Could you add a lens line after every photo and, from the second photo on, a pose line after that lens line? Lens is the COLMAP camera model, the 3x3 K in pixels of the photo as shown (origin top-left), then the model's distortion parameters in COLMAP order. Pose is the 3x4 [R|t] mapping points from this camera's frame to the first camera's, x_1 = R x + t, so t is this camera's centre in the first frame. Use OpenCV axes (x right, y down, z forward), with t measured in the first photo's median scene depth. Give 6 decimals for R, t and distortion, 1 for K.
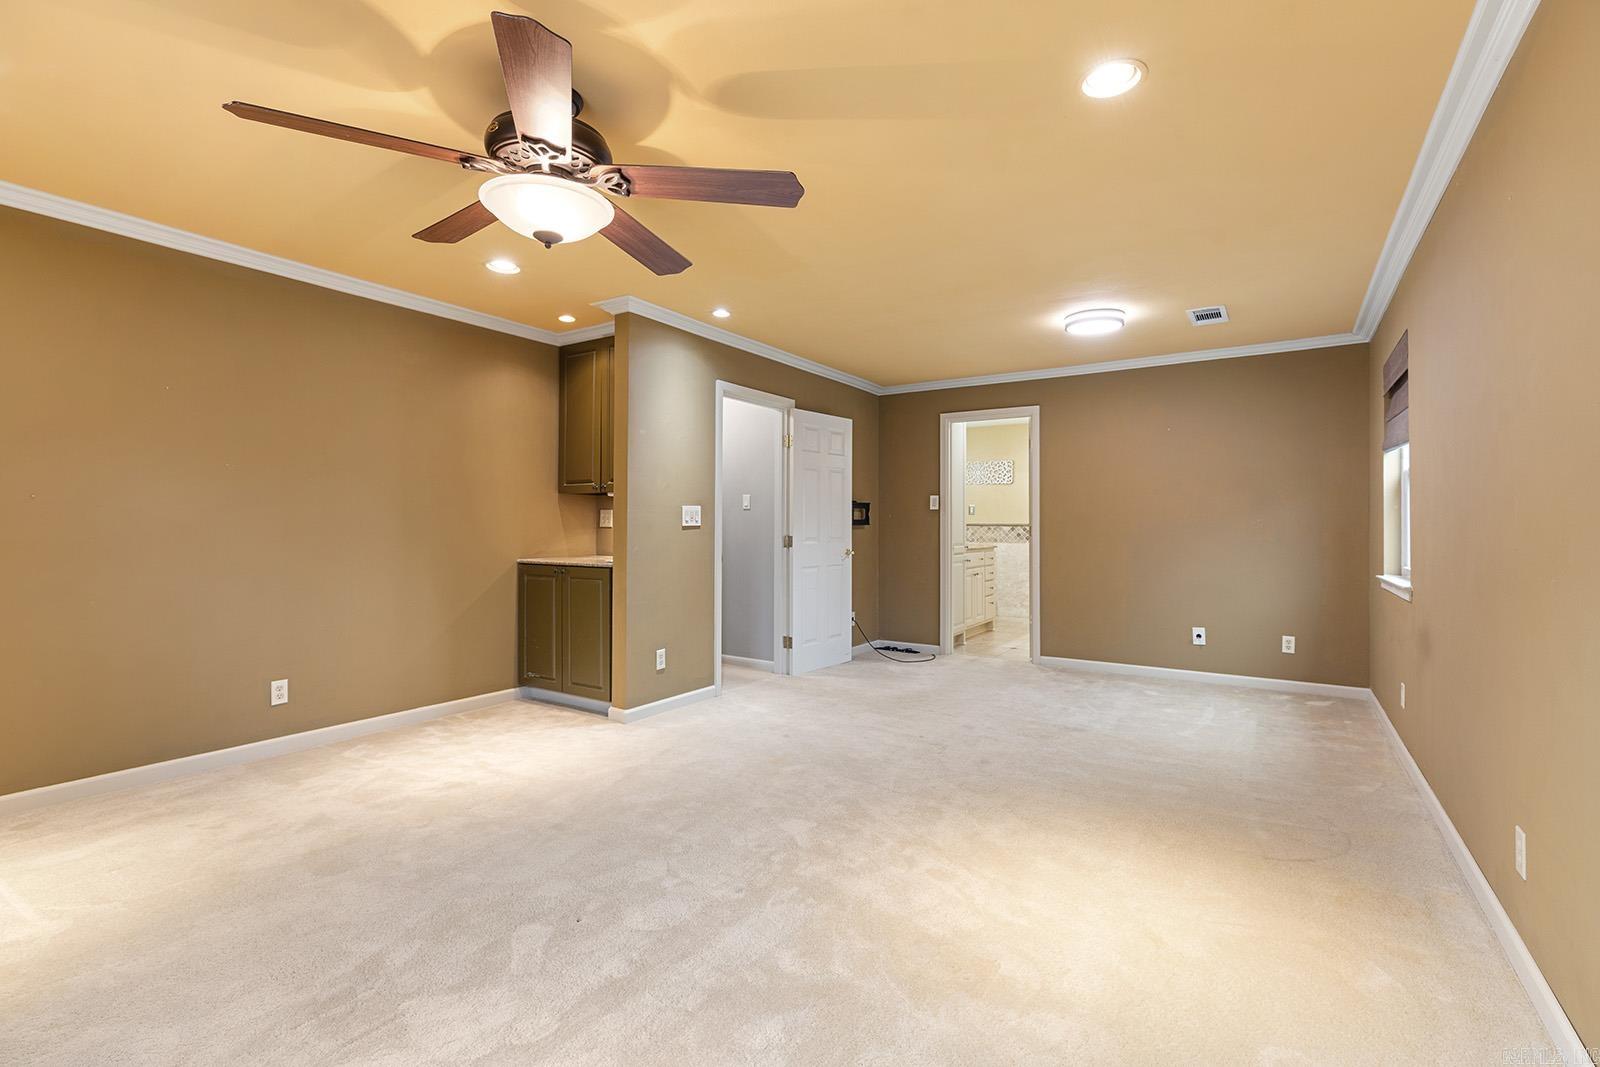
lens RADIAL K [[724.4, 0, 797.8], [0, 724.4, 532.8], [0, 0, 1]] dist [0.005933, -0.000766]
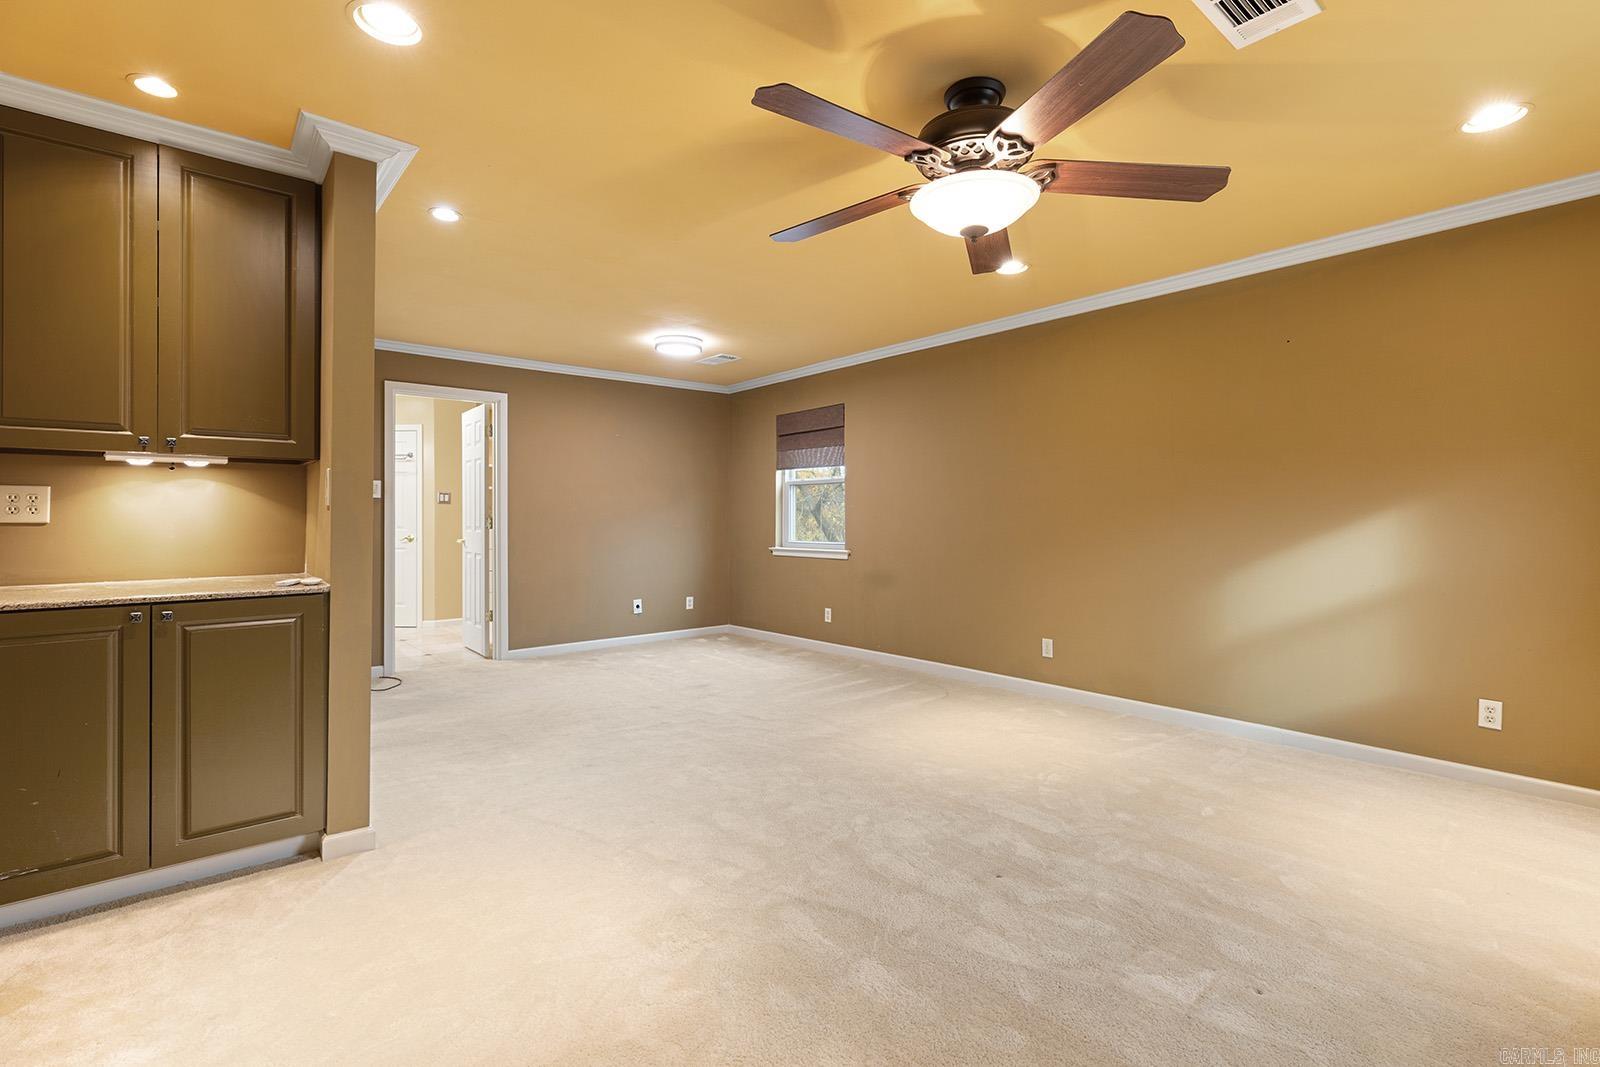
lens RADIAL K [[724.4, 0, 797.7], [0, 724.4, 520.5], [0, 0, 1]] dist [0.005933, -0.000766]
pose [[0.277735, -0.005027, 0.960645, -0.672370], [0.010700, 0.999940, 0.002139, -0.005755], [-0.960598, 0.009685, 0.277772, 0.461485]]
